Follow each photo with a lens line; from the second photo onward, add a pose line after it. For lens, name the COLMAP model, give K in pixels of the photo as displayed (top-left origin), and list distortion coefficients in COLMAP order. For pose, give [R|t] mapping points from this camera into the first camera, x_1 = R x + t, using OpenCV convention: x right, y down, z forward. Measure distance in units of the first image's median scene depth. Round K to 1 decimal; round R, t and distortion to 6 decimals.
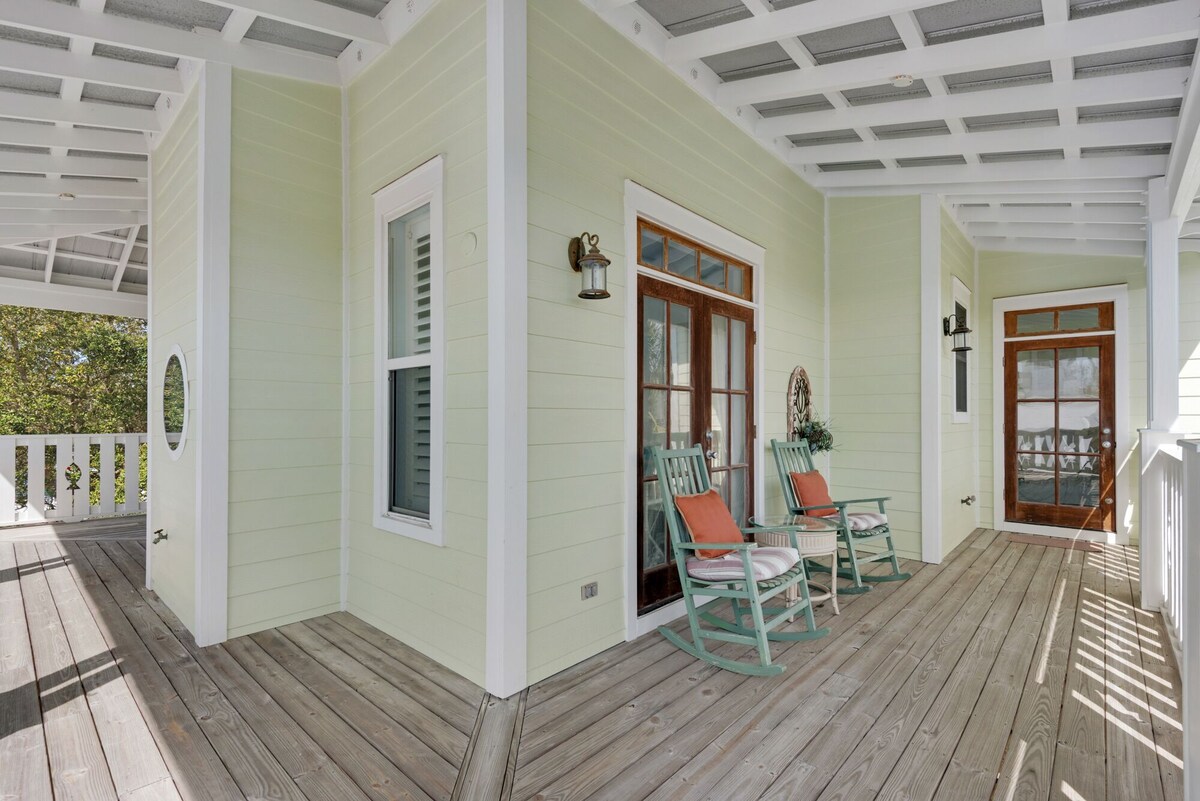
lens RADIAL K [[545.3, 0, 624.2], [0, 545.3, 410.4], [0, 0, 1]] dist [-0.004729, -0.001788]
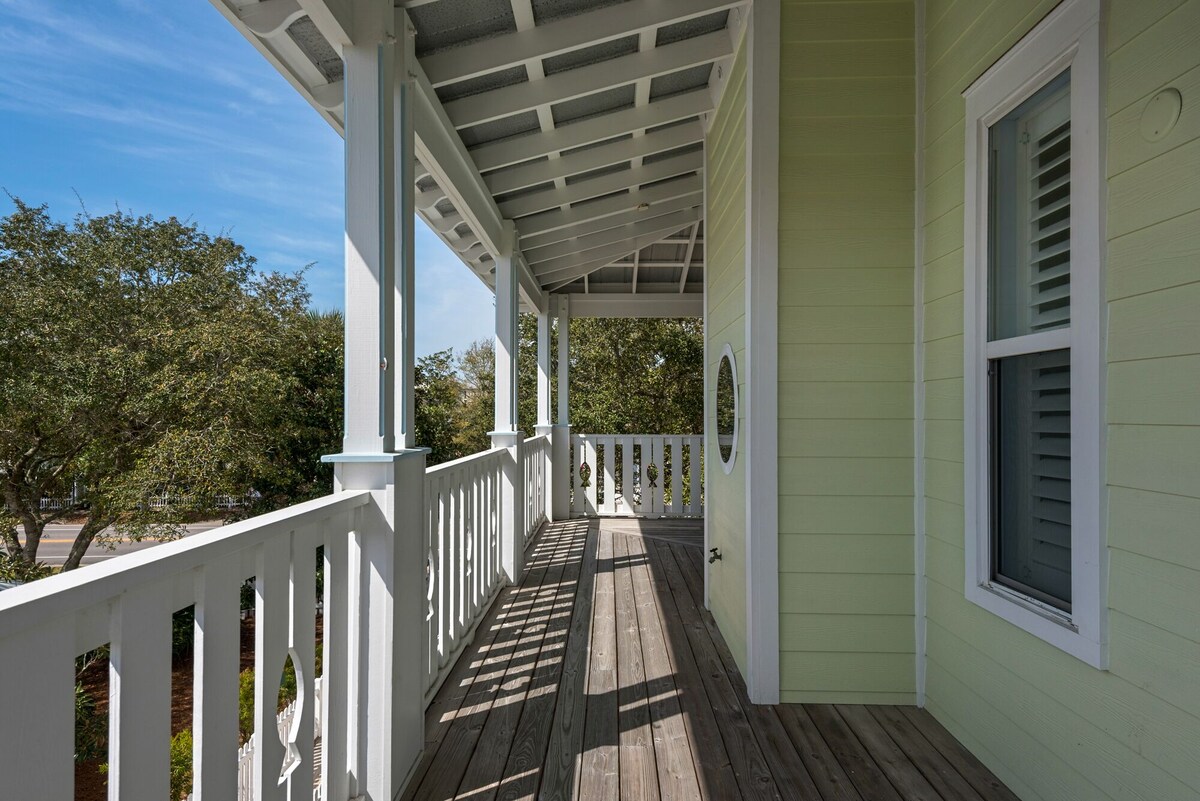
lens RADIAL K [[700.6, 0, 600.0], [0, 700.6, 400.5], [0, 0, 1]] dist [0.060963, -0.000528]
pose [[0.639865, -0.010278, -0.768419, -0.076515], [0.004197, 0.999942, -0.009880, -0.017575], [0.768476, 0.003097, 0.639871, 0.105742]]
